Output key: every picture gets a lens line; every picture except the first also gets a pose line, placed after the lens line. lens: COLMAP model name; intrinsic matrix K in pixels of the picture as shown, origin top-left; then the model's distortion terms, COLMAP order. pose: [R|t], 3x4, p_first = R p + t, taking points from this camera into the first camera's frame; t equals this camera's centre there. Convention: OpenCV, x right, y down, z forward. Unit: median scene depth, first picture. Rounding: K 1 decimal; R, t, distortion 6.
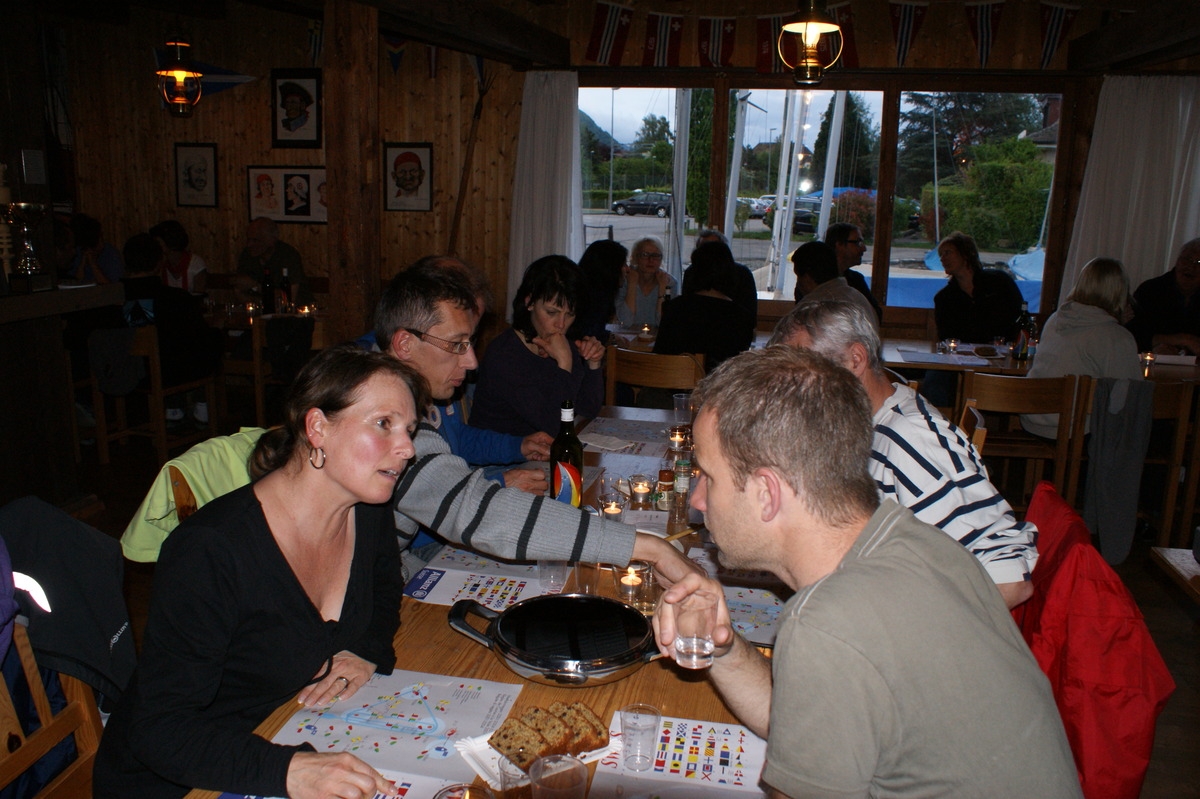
lens RADIAL K [[942.7, 0, 597.3], [0, 942.7, 401.3], [0, 0, 1]] dist [-0.119828, 0.069405]
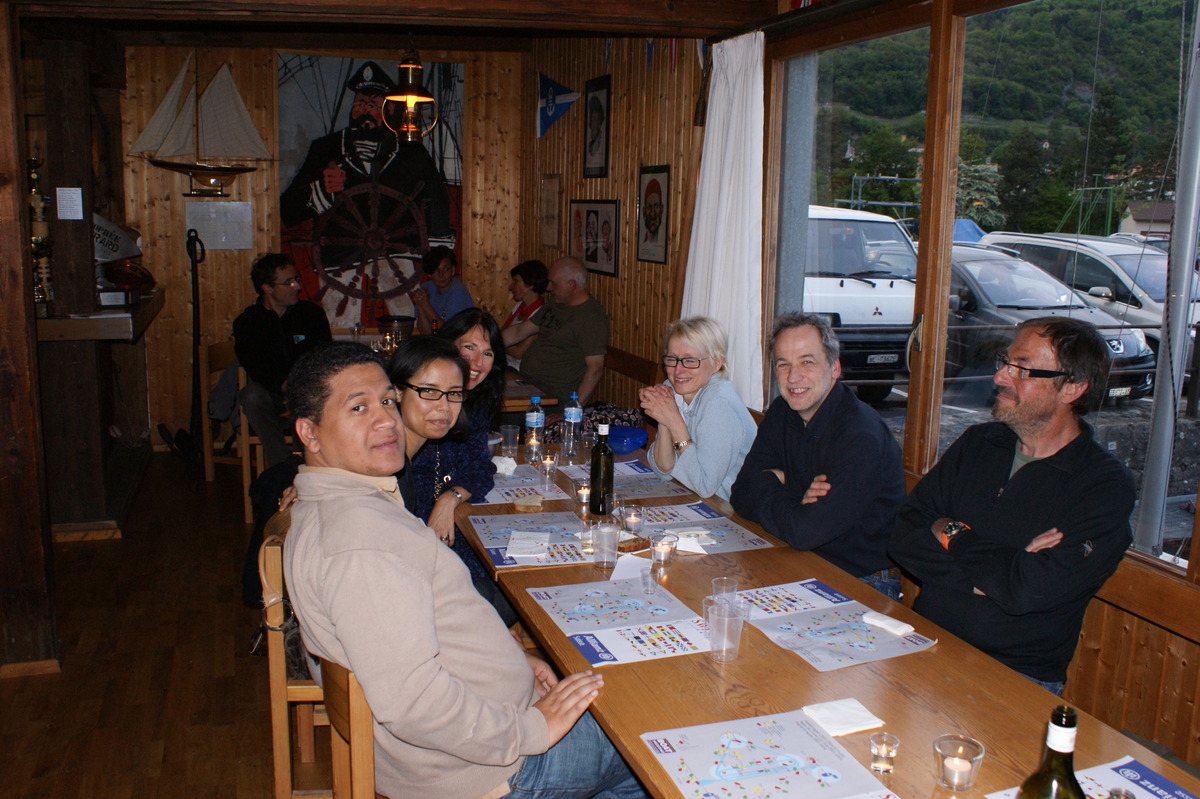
lens RADIAL K [[1031.9, 0, 597.6], [0, 1031.9, 393.3], [0, 0, 1]] dist [-0.093984, -0.000666]
pose [[0.535867, 0.133832, -0.833628, 0.437359], [-0.195047, 0.980272, 0.031996, -0.119290], [0.821464, 0.145451, 0.551399, 0.536019]]
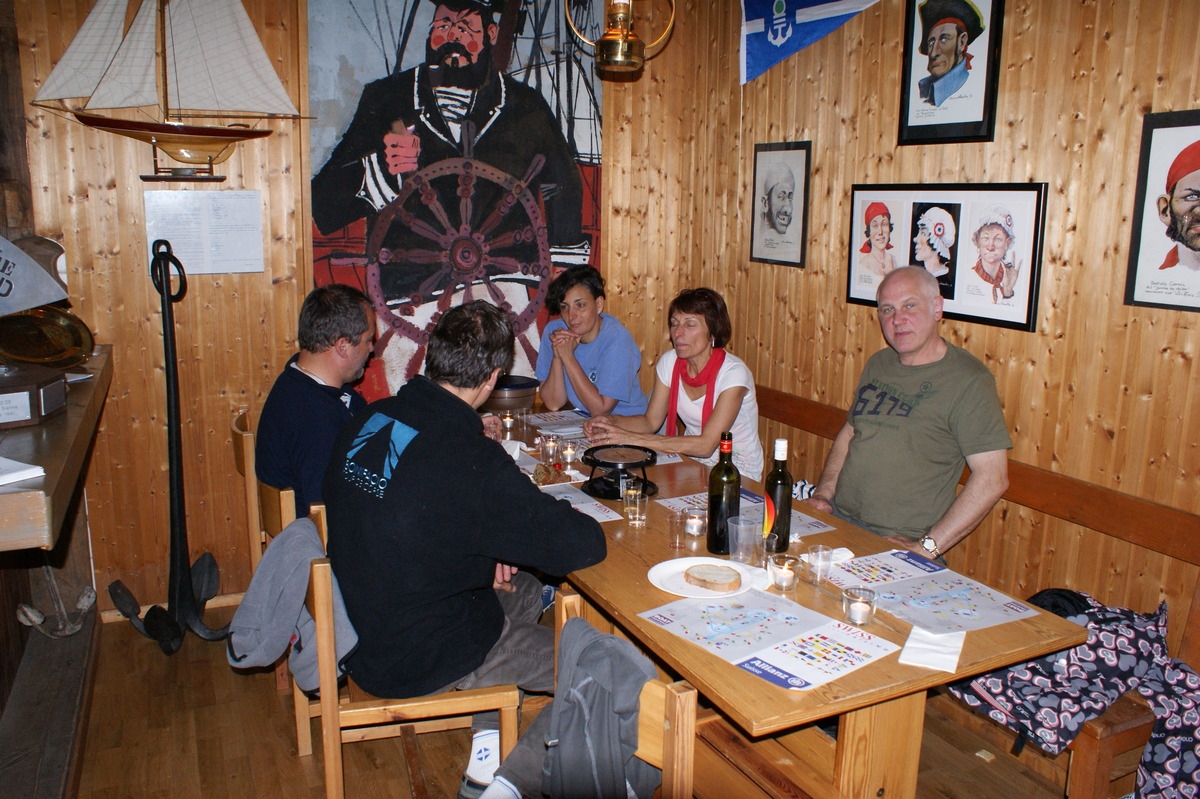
lens RADIAL K [[942.7, 0, 595.5], [0, 942.7, 390.1], [0, 0, 1]] dist [-0.119828, 0.069405]
pose [[0.612473, 0.134526, -0.778961, -0.071958], [-0.174201, 0.984157, 0.032994, -0.144574], [0.771058, 0.115488, 0.626204, 0.612366]]
